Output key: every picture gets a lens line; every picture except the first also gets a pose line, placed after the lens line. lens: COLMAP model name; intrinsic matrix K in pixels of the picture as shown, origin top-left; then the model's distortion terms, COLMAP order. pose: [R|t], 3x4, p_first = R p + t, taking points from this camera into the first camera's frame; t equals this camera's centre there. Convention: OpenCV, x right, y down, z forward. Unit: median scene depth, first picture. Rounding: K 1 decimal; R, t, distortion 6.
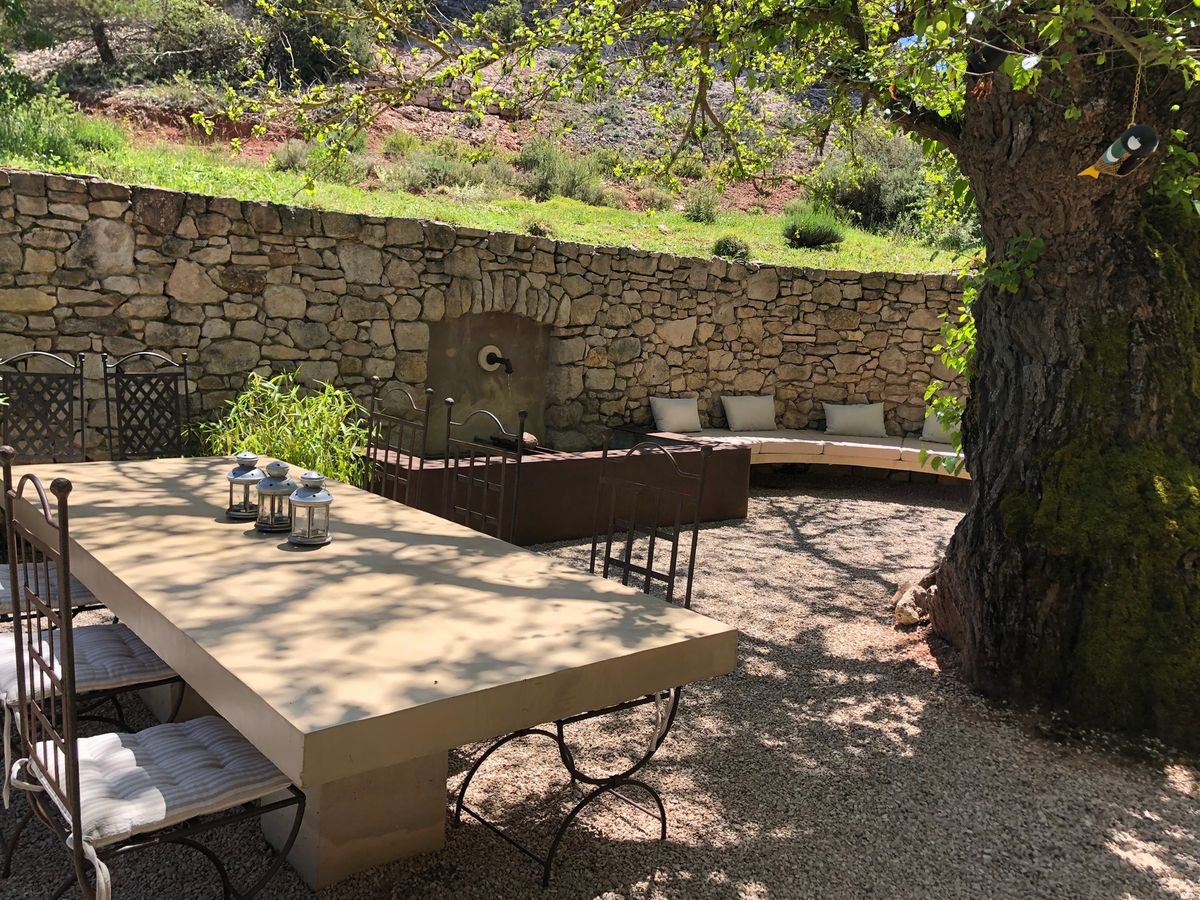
lens RADIAL K [[978.4, 0, 596.9], [0, 978.4, 452.8], [0, 0, 1]] dist [0.061678, -0.012433]
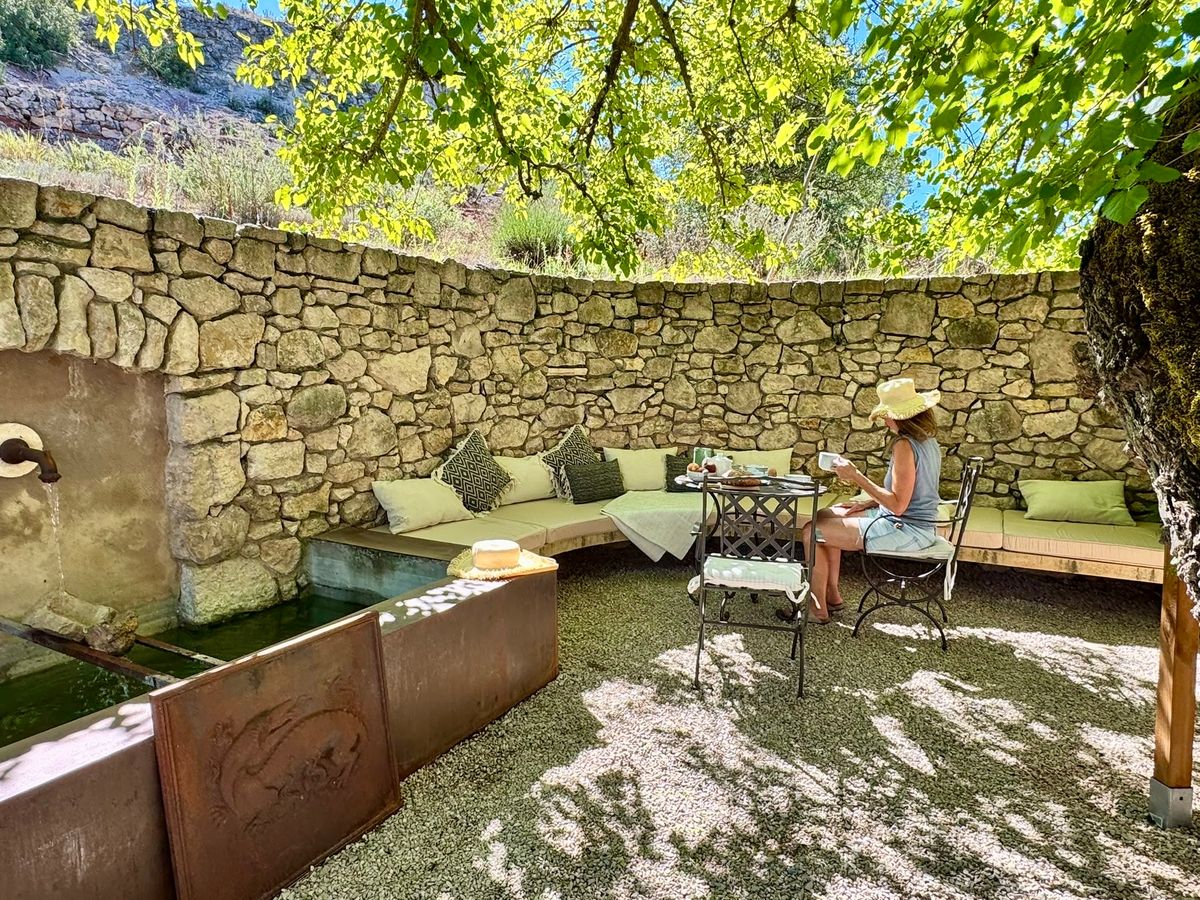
lens RADIAL K [[695.7, 0, 556.7], [0, 695.7, 468.1], [0, 0, 1]] dist [-0.039278, -0.001528]
pose [[0.952526, -0.097006, 0.288591, 0.039024], [0.092057, 0.995280, 0.030706, -0.062385], [-0.290208, -0.002681, 0.956960, 0.514493]]
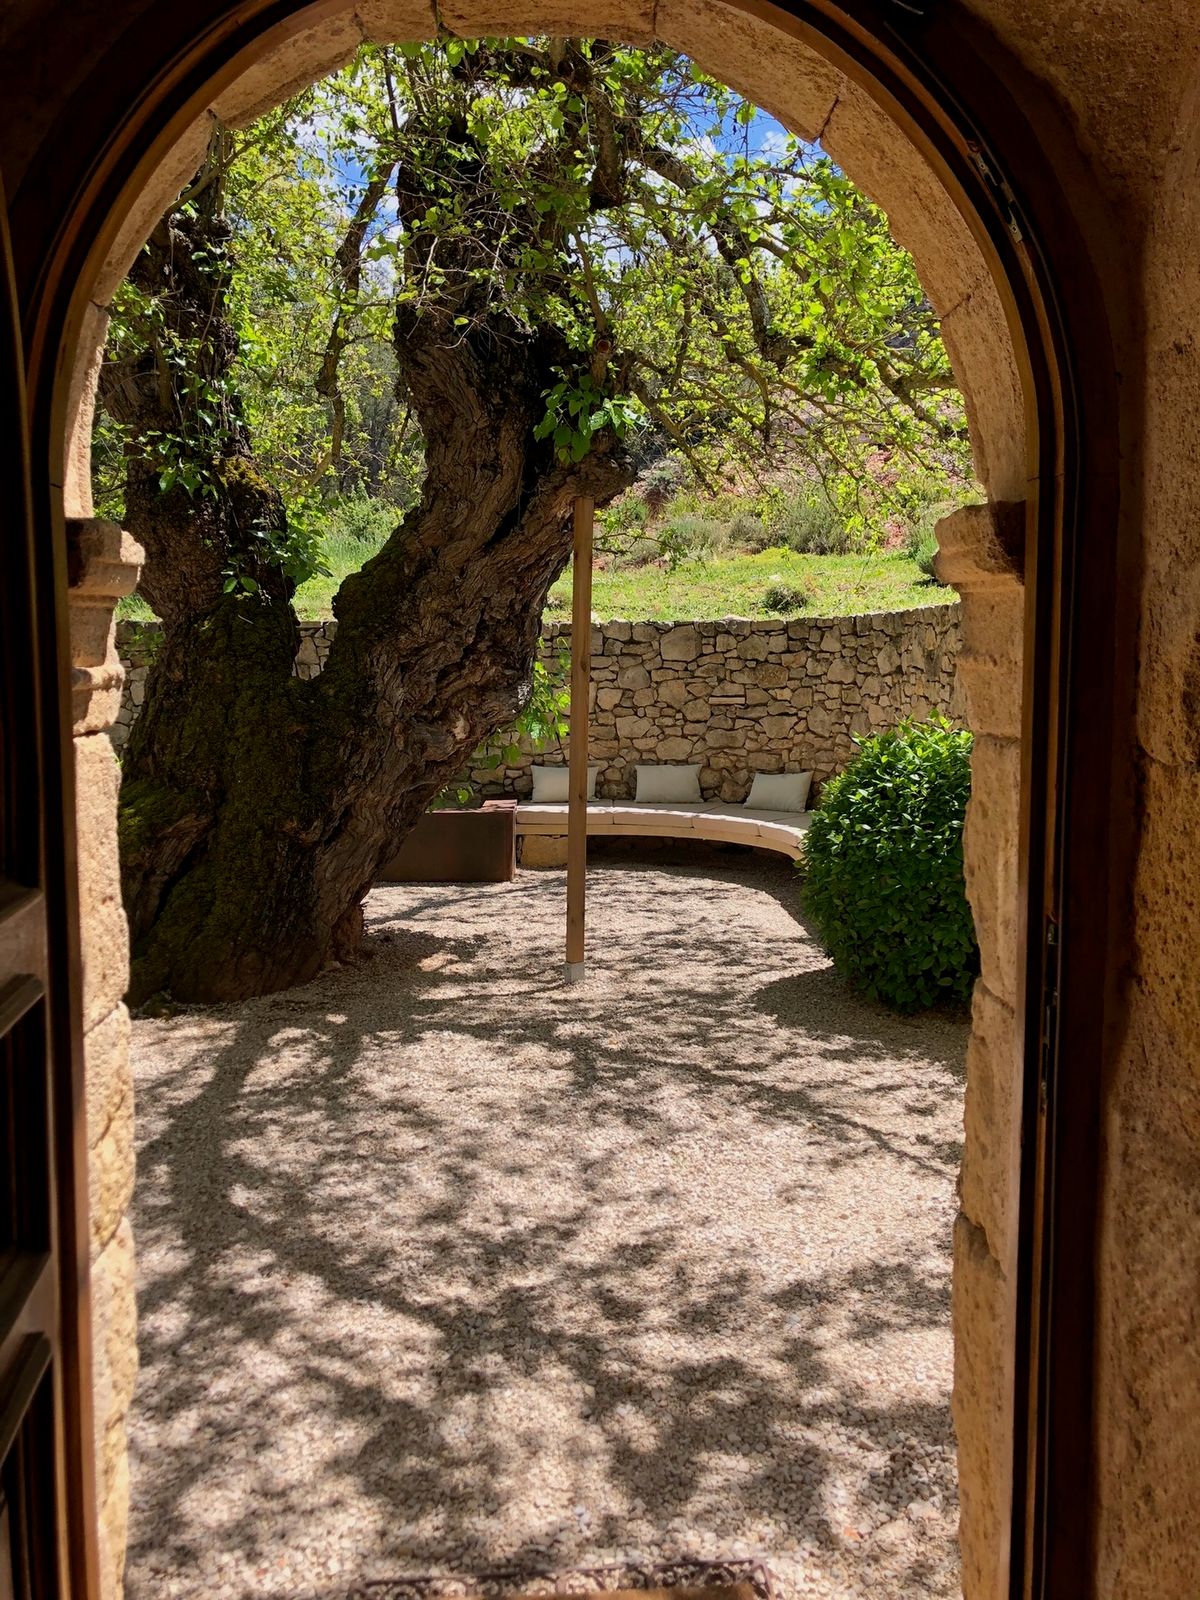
lens RADIAL K [[1304.5, 0, 599.8], [0, 1304.5, 804.1], [0, 0, 1]] dist [0.061678, -0.012433]
pose [[0.751695, 0.005481, -0.659488, 0.940319], [-0.045385, 0.998025, -0.043436, 0.035310], [0.657947, 0.062581, 0.750459, 0.046908]]
